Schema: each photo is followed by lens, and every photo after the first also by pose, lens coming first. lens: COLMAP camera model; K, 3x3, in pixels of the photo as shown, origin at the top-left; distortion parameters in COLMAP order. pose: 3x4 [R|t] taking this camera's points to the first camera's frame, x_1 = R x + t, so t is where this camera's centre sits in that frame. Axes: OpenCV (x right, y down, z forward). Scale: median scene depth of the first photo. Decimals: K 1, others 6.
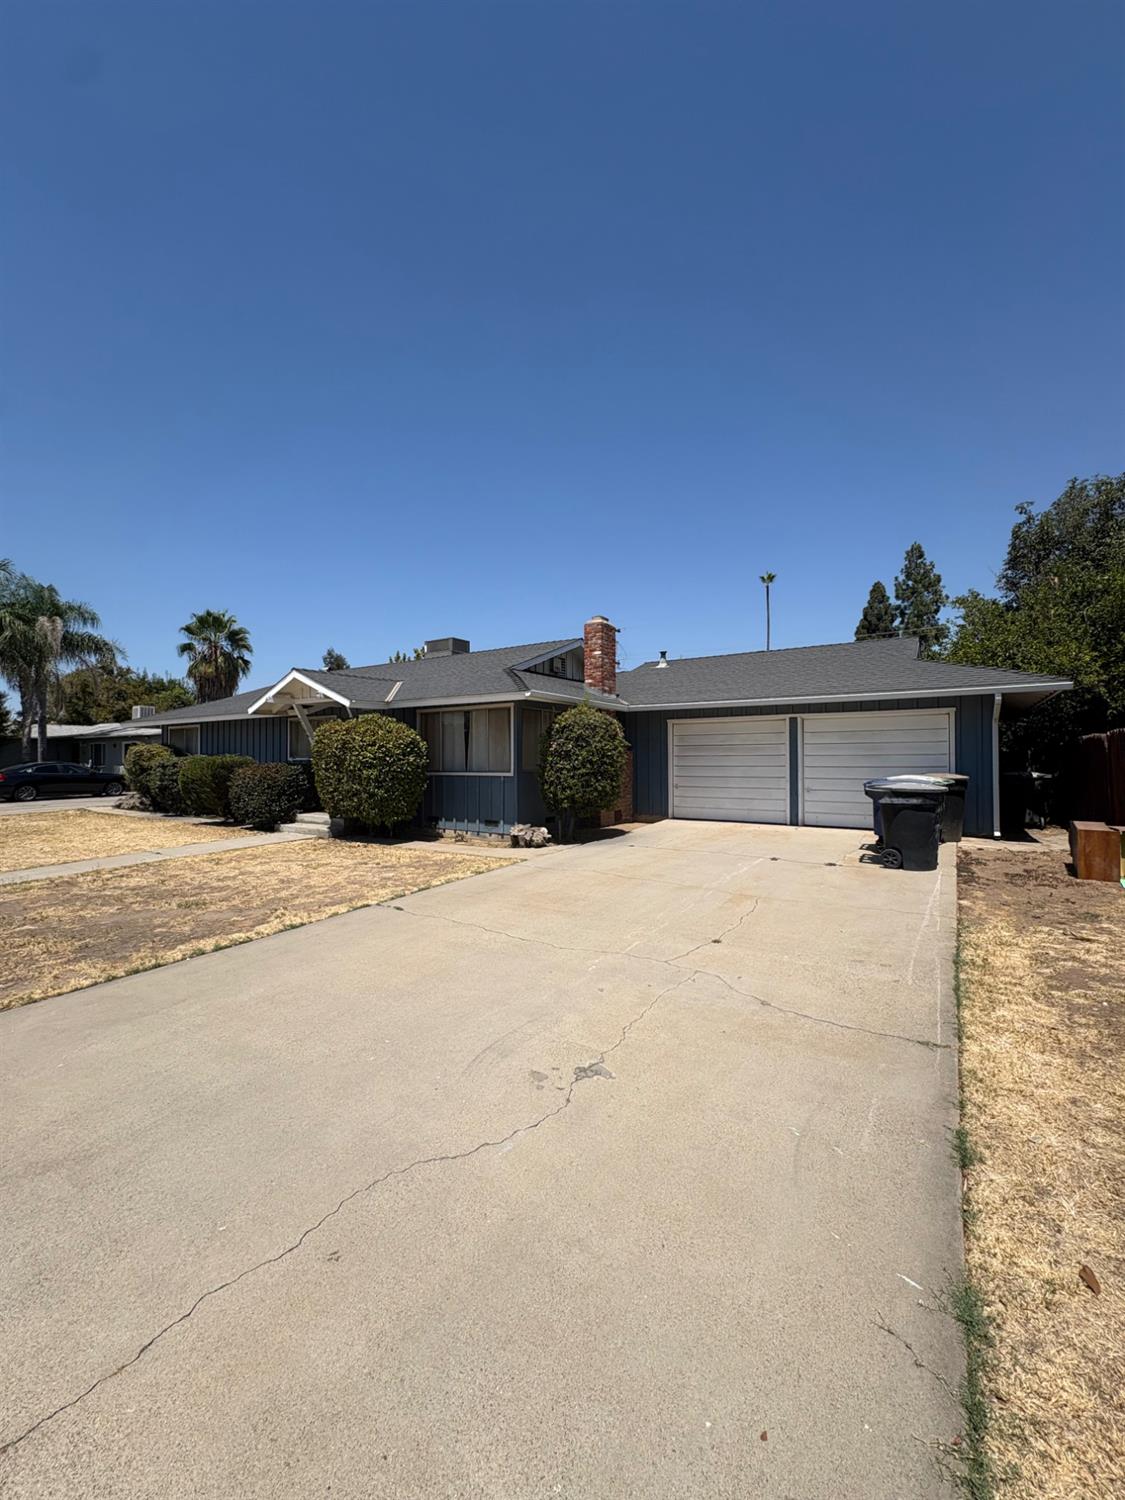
lens RADIAL K [[598.0, 0, 592.1], [0, 598.0, 750.7], [0, 0, 1]] dist [-0.000129, -0.000068]
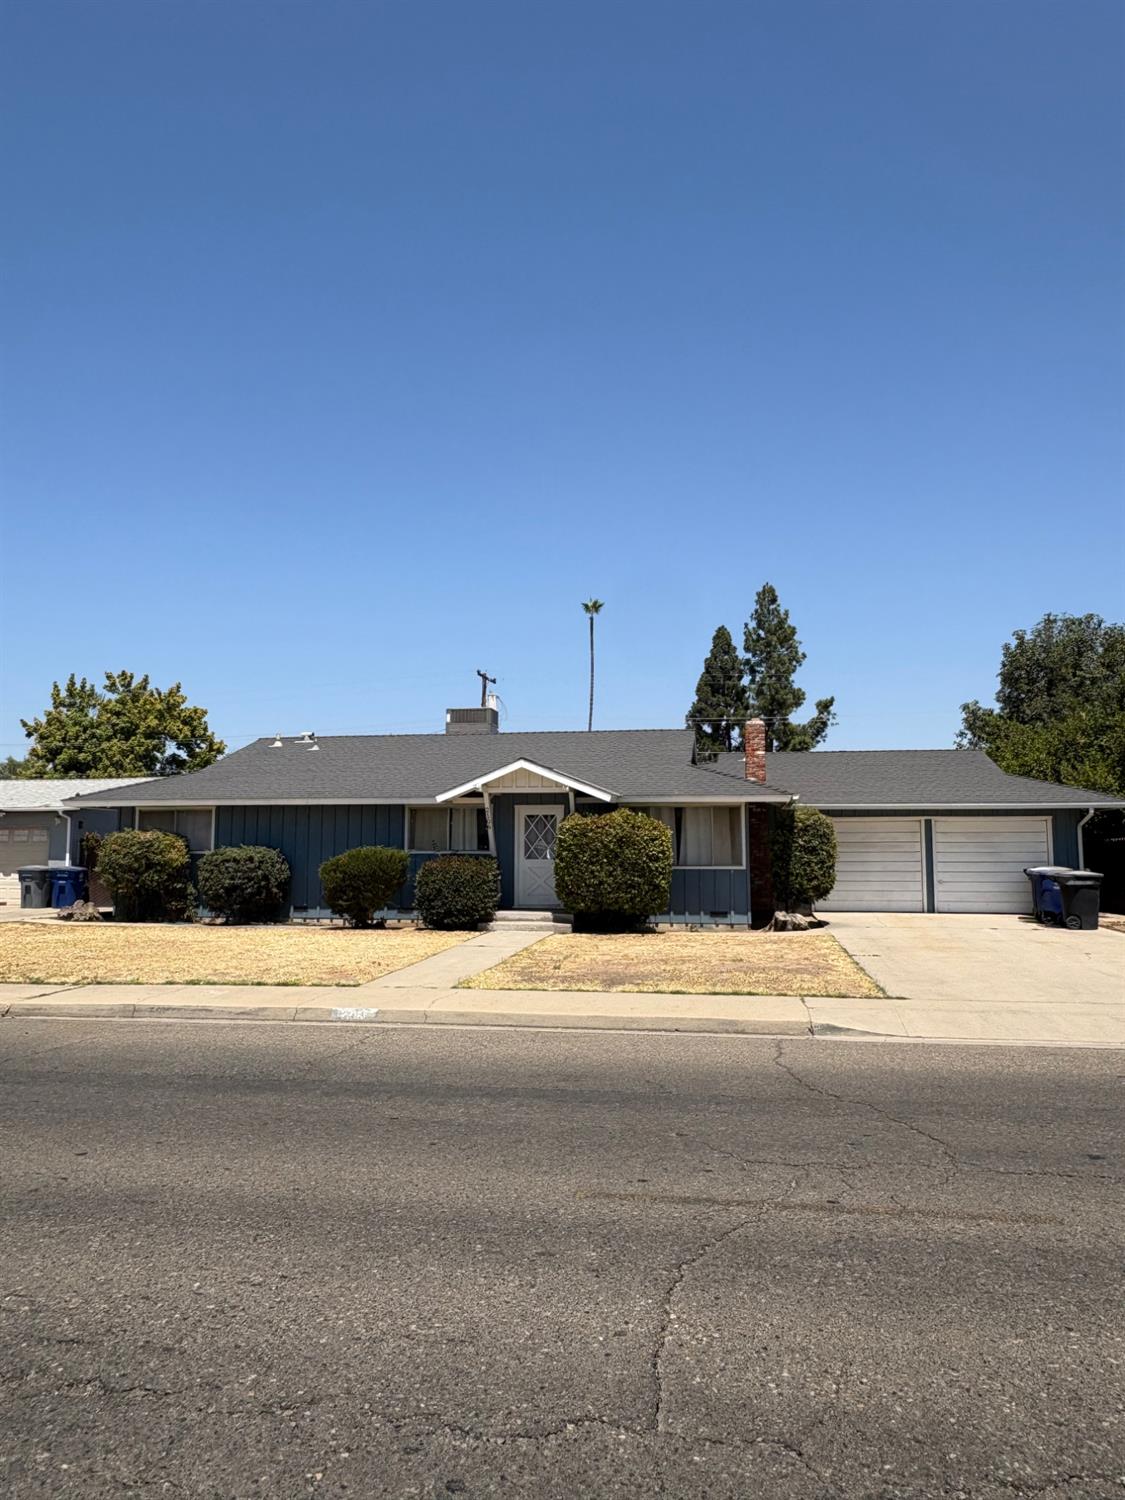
lens RADIAL K [[977.2, 0, 611.4], [0, 977.2, 761.3], [0, 0, 1]] dist [-0.006008, 0.003412]
pose [[0.914933, 0.044098, 0.401189, -0.786099], [-0.010110, 0.996205, -0.086443, 0.001970], [-0.403479, 0.075034, 0.911907, -0.393133]]
